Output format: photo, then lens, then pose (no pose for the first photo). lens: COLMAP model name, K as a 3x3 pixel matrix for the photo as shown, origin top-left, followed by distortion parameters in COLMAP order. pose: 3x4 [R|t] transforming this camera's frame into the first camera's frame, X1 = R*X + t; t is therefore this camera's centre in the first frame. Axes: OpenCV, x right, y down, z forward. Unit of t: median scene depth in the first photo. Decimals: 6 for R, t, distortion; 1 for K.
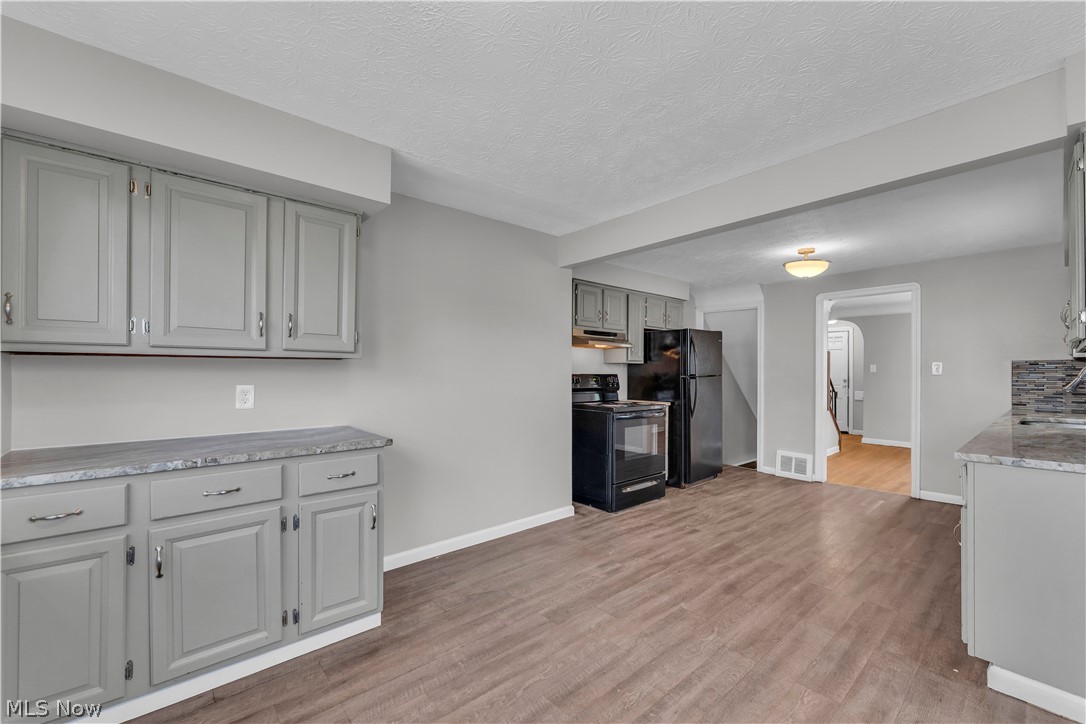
lens RADIAL K [[433.1, 0, 542.6], [0, 433.1, 368.3], [0, 0, 1]] dist [-0.012582, -0.000144]
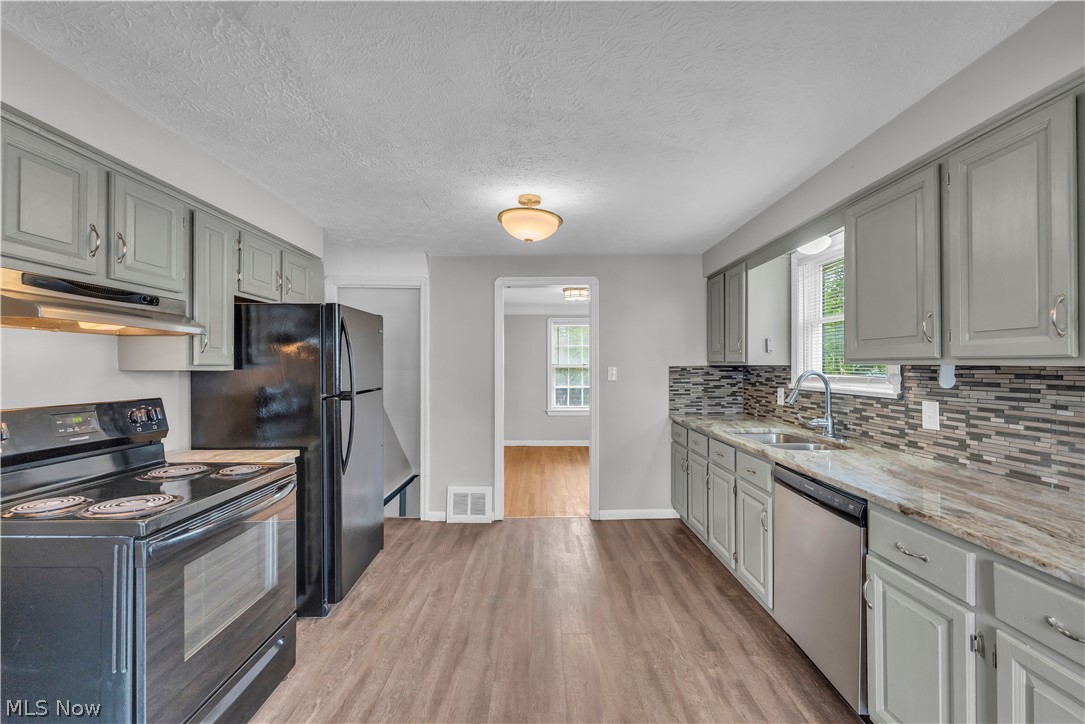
lens RADIAL K [[449.1, 0, 538.9], [0, 449.1, 366.3], [0, 0, 1]] dist [-0.003175, -0.000625]
pose [[0.657149, -0.003503, 0.753753, 0.090709], [-0.000683, 0.999986, 0.005243, -0.019555], [-0.753761, -0.003960, 0.657137, 0.463641]]
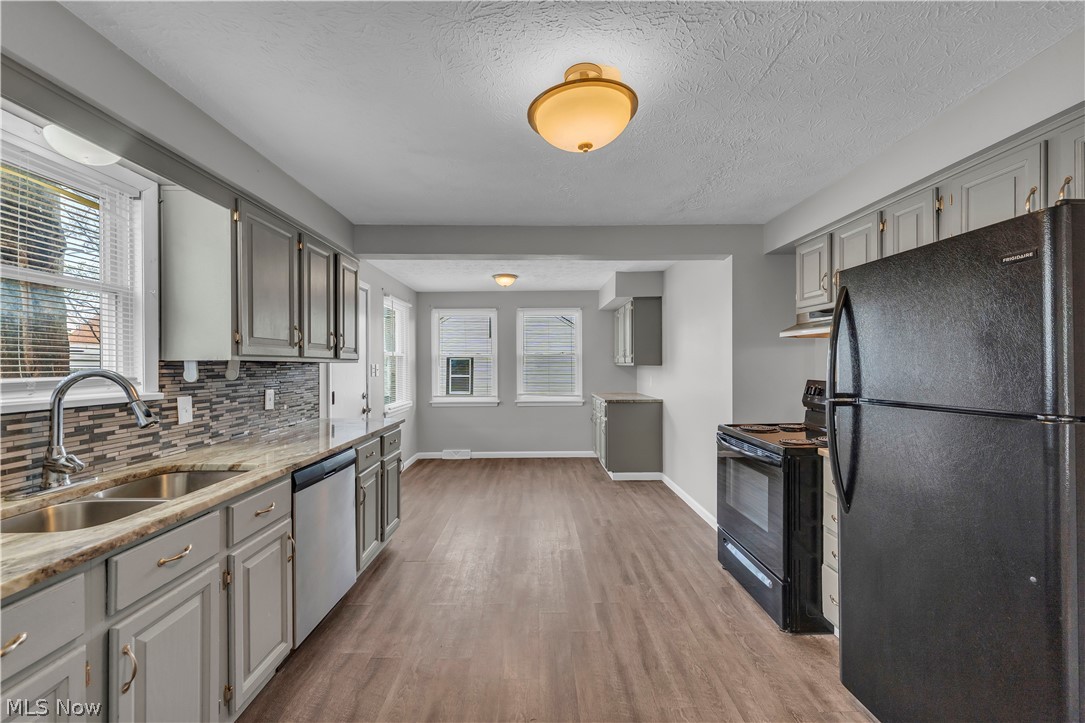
lens RADIAL K [[485.5, 0, 542.7], [0, 485.5, 364.5], [0, 0, 1]] dist [-0.001877, -0.000405]
pose [[-0.645979, 0.003156, -0.763348, 0.830420], [0.007400, 0.999970, -0.002127, -0.011762], [0.763319, -0.007023, -0.645984, 1.073890]]
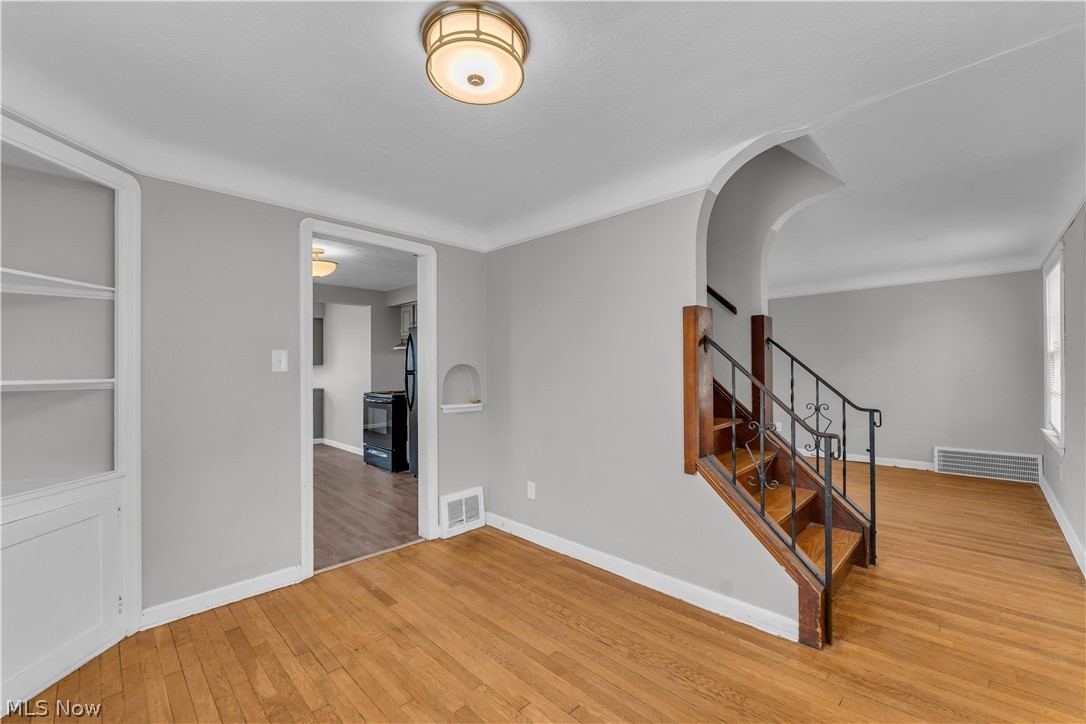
lens RADIAL K [[433.1, 0, 542.6], [0, 433.1, 368.3], [0, 0, 1]] dist [-0.012582, -0.000144]
pose [[0.044563, -0.005500, -0.998991, 1.277978], [0.008024, 0.999955, -0.005147, 0.011831], [0.998974, -0.007786, 0.044606, 1.231337]]
